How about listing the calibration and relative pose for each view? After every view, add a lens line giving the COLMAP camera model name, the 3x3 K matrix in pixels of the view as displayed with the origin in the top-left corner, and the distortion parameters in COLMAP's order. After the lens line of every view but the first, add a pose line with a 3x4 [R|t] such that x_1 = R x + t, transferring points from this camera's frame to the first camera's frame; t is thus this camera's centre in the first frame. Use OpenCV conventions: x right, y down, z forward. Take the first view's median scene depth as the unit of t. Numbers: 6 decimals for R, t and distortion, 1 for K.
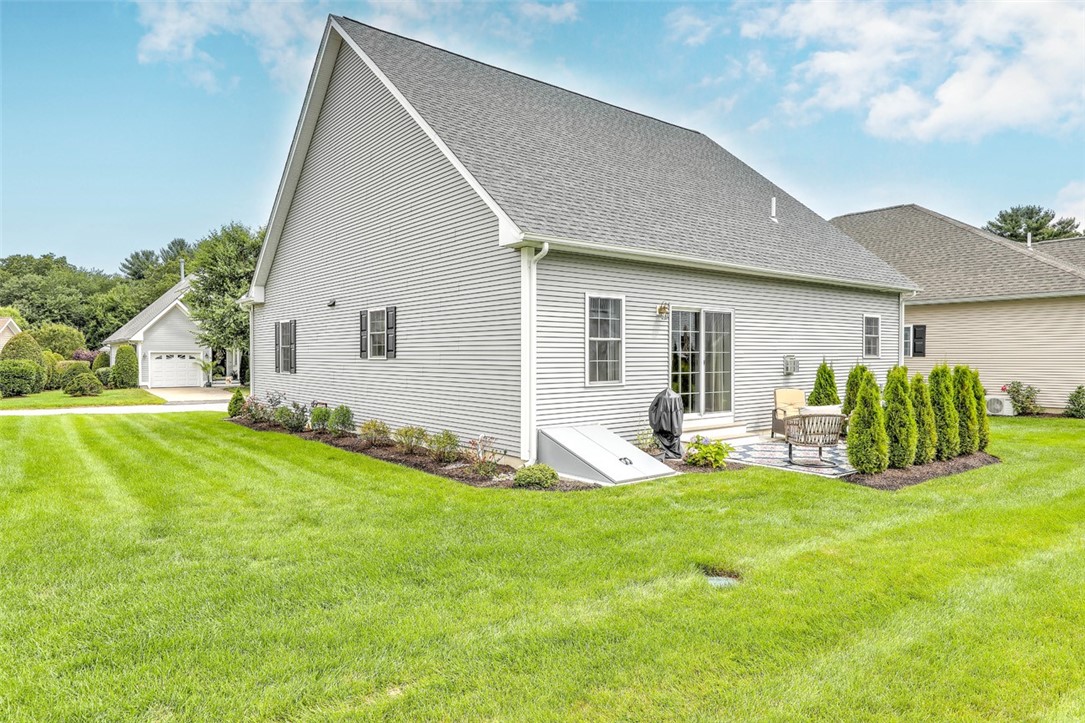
lens RADIAL K [[664.0, 0, 542.5], [0, 664.0, 361.5], [0, 0, 1]] dist [-0.000356, -0.000021]
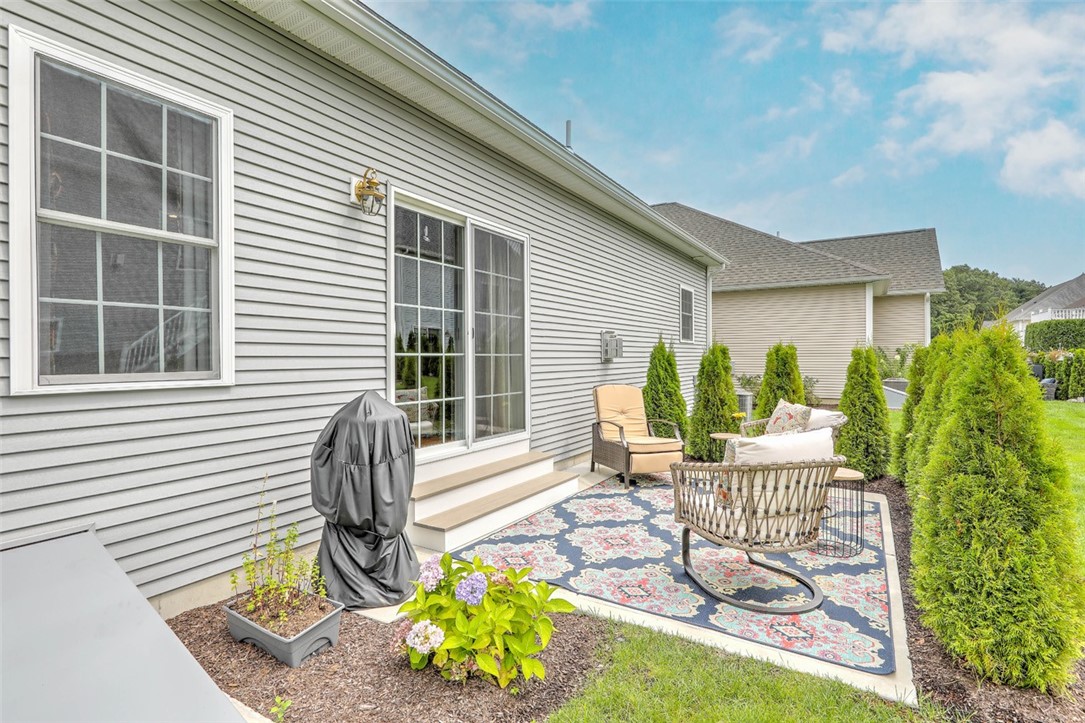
lens RADIAL K [[543.9, 0, 542.5], [0, 543.9, 361.5], [0, 0, 1]] dist [0.001652, -0.000053]
pose [[0.937706, -0.003394, 0.347414, 0.155769], [0.003154, 0.999994, 0.001256, 0.021414], [-0.347417, -0.000082, 0.937711, 0.622346]]
